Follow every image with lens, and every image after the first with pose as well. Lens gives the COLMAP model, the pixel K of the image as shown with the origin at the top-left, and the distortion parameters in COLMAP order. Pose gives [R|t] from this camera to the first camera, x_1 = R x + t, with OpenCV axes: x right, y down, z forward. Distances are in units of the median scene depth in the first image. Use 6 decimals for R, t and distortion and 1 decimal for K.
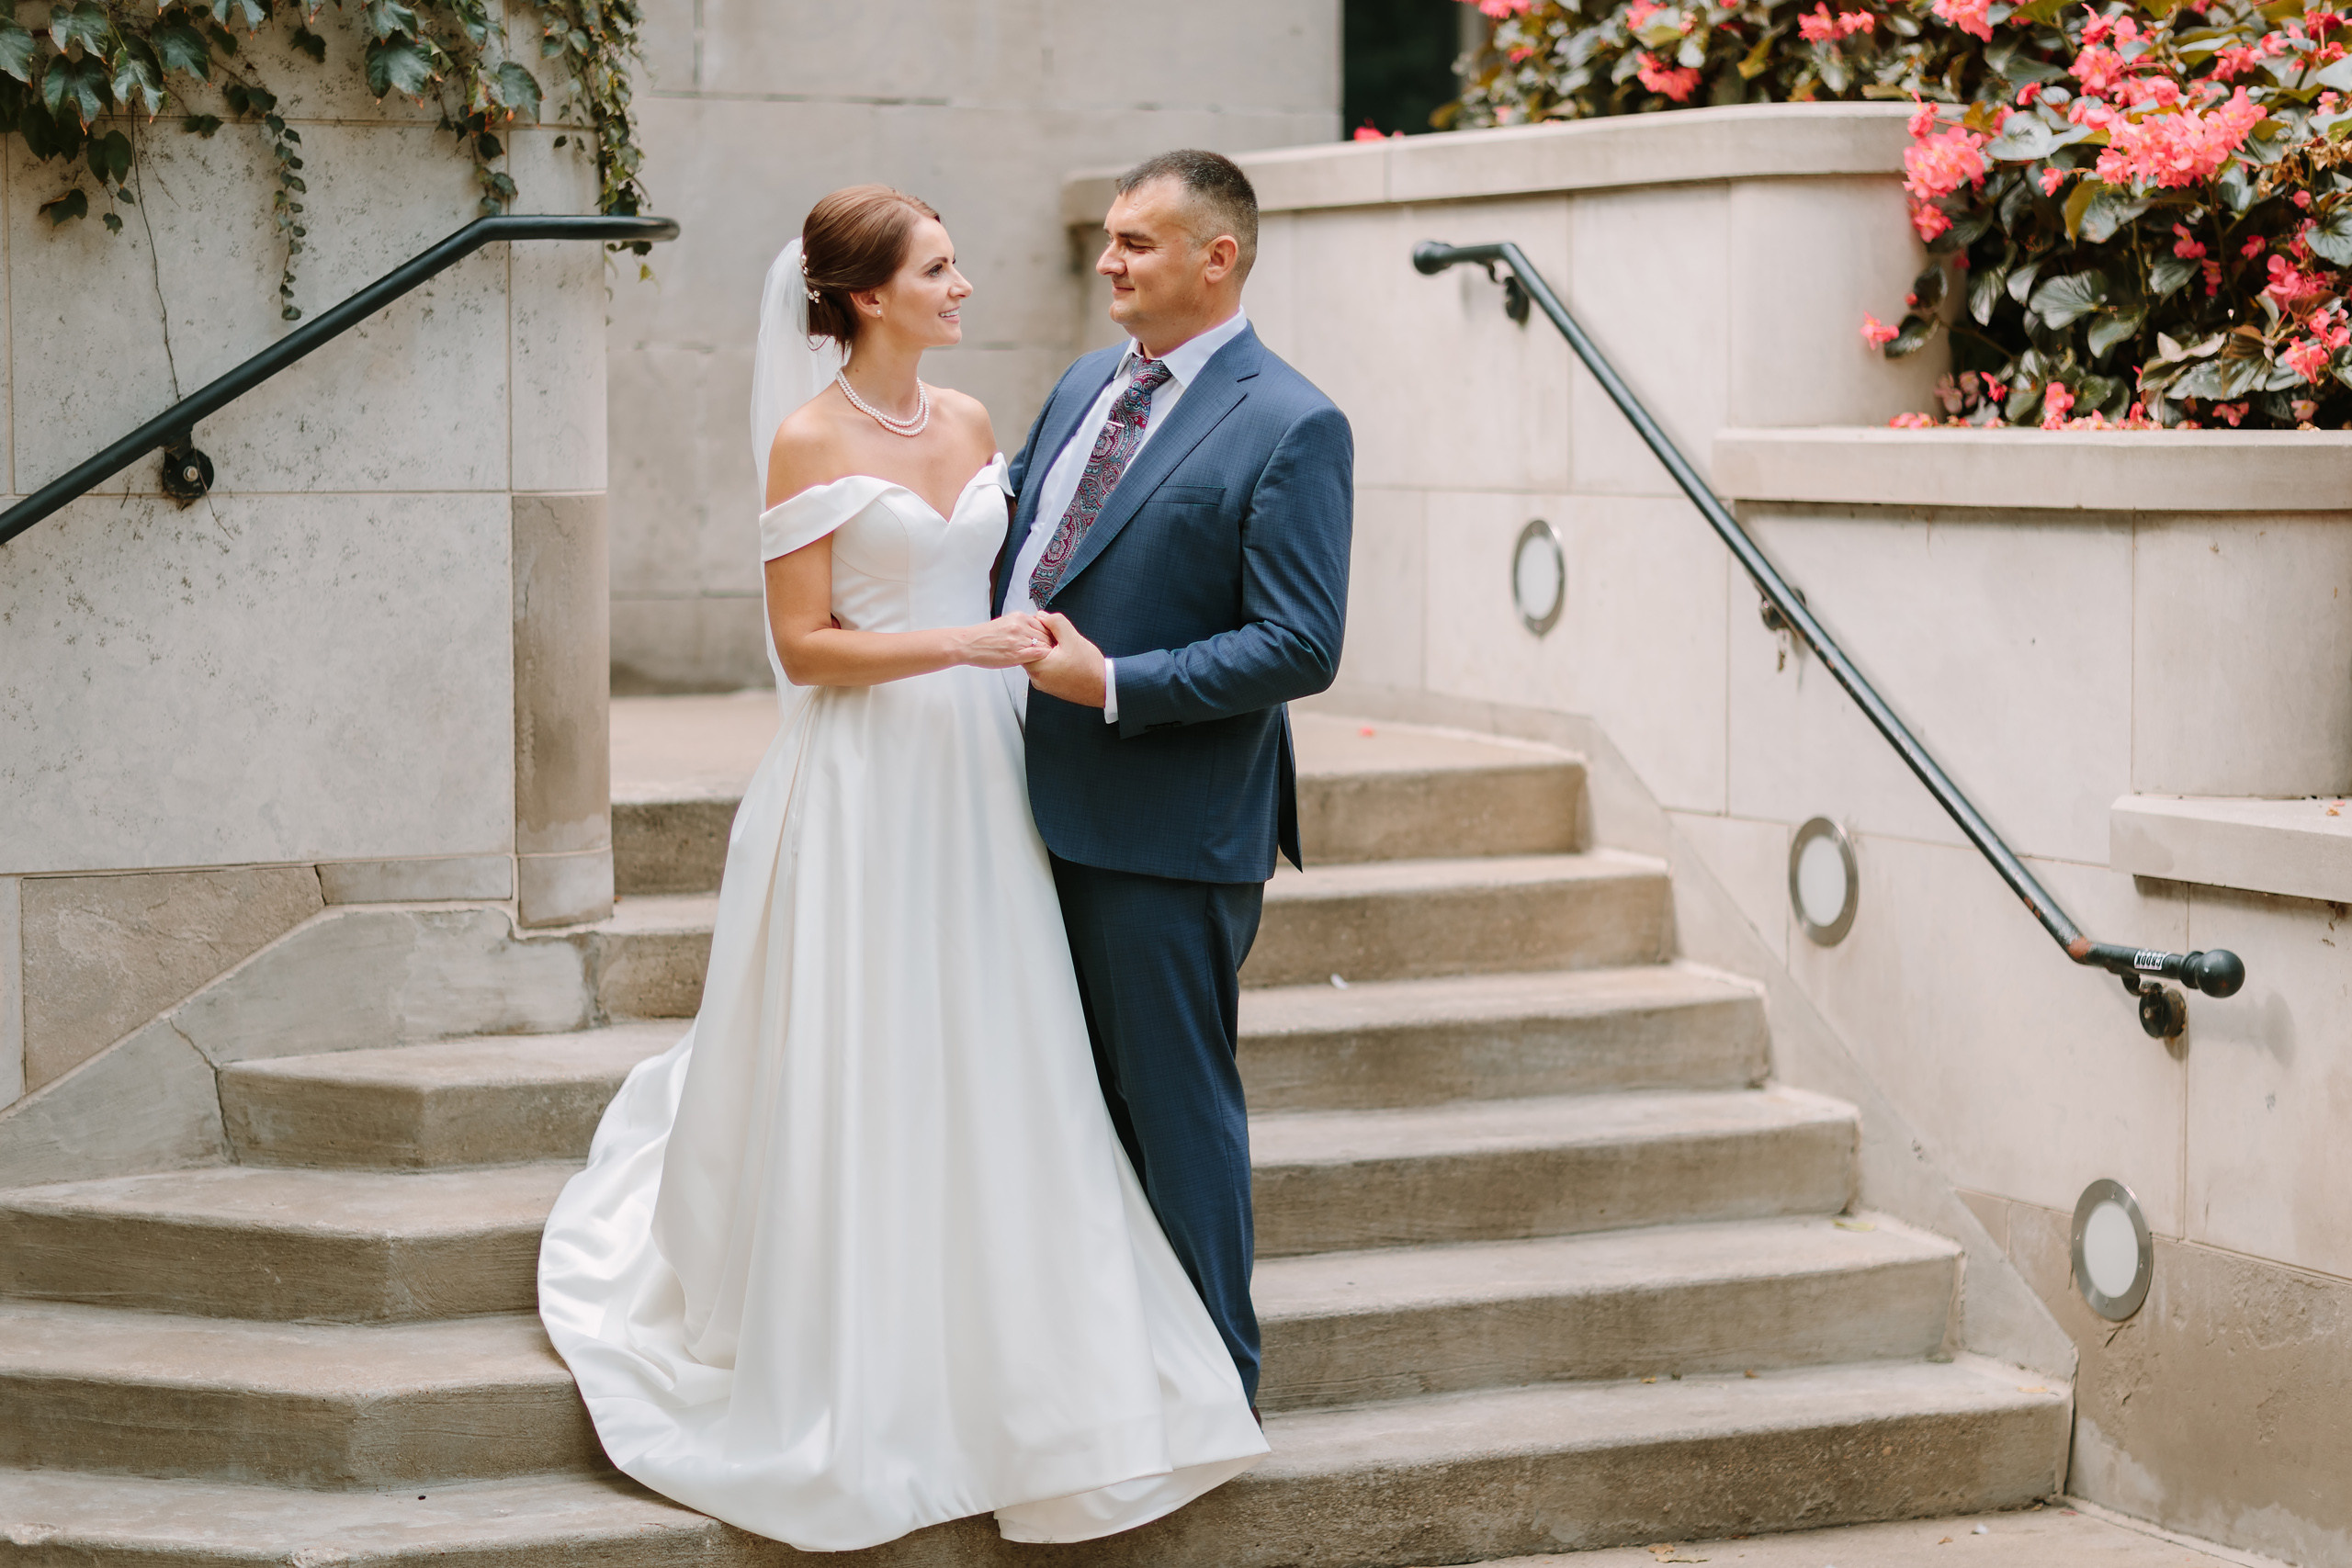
lens RADIAL K [[5518.5, 0, 1176.0], [0, 5518.5, 784.0], [0, 0, 1]] dist [-0.006621, -0.024657]
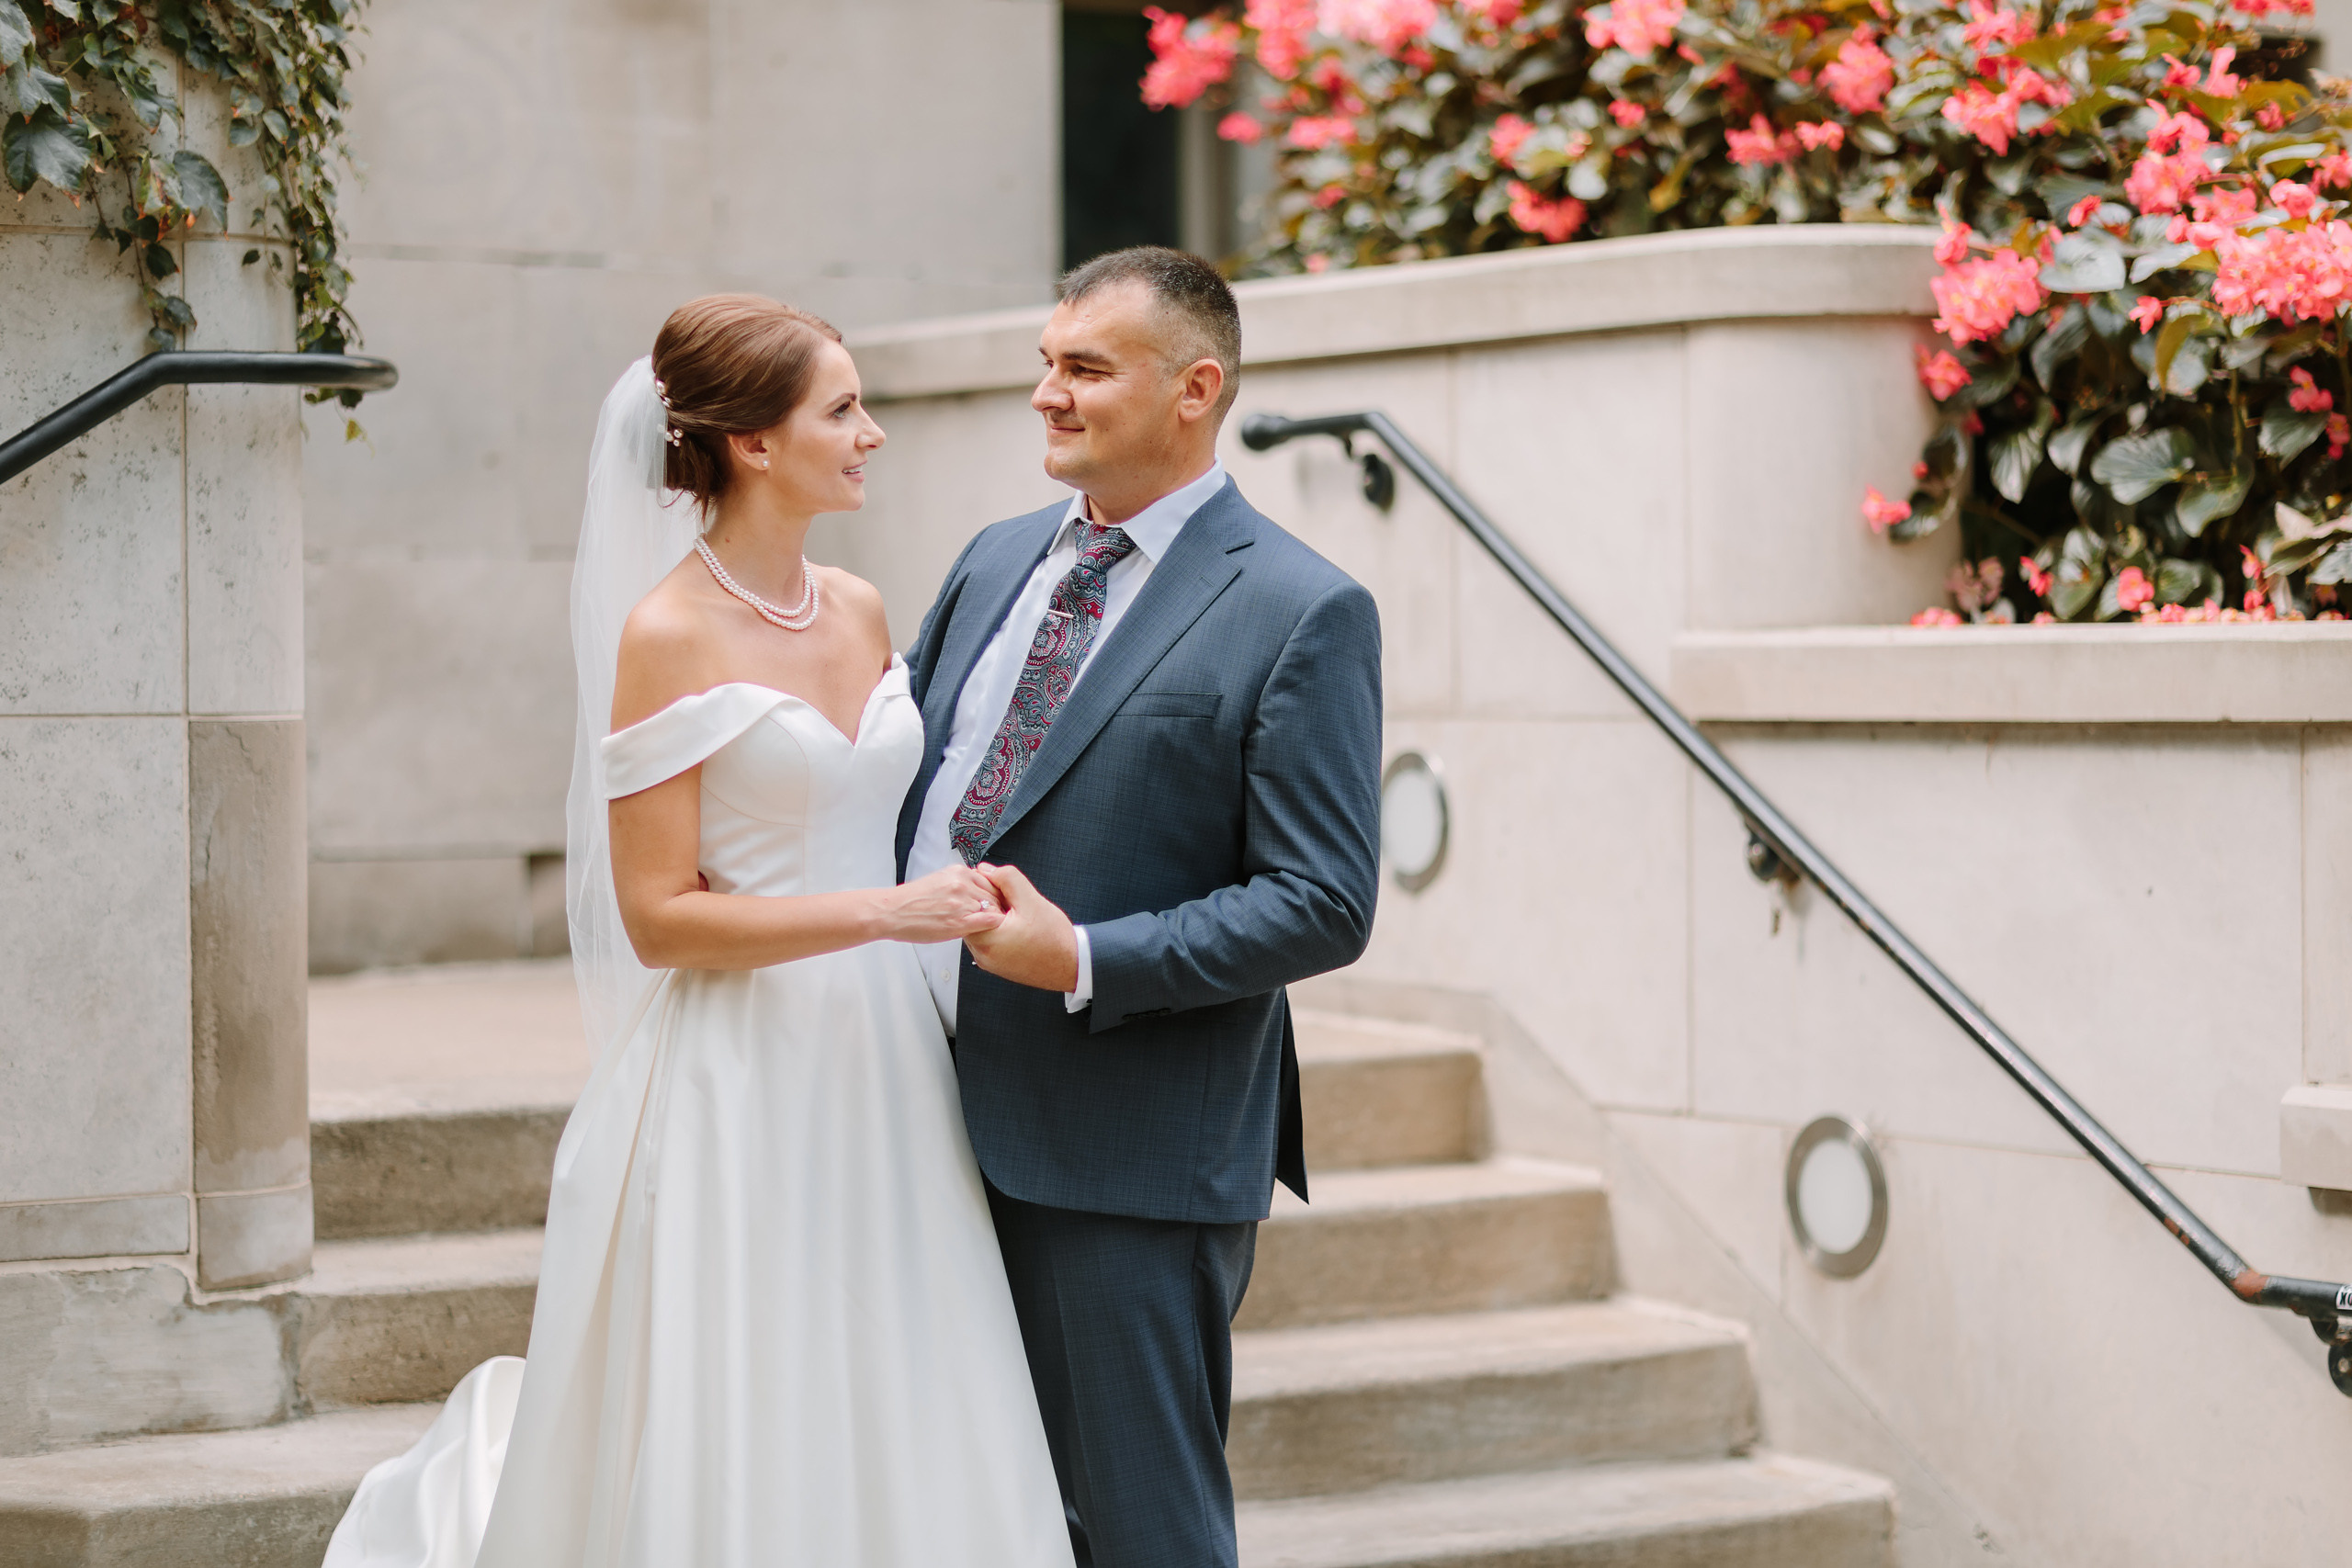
lens RADIAL K [[5518.5, 0, 1176.0], [0, 5518.5, 784.0], [0, 0, 1]] dist [-0.006621, -0.024657]
pose [[0.992596, -0.007759, 0.121211, -0.076997], [0.013717, 0.998734, -0.048392, -0.004850], [-0.120682, 0.049696, 0.991446, 0.229324]]
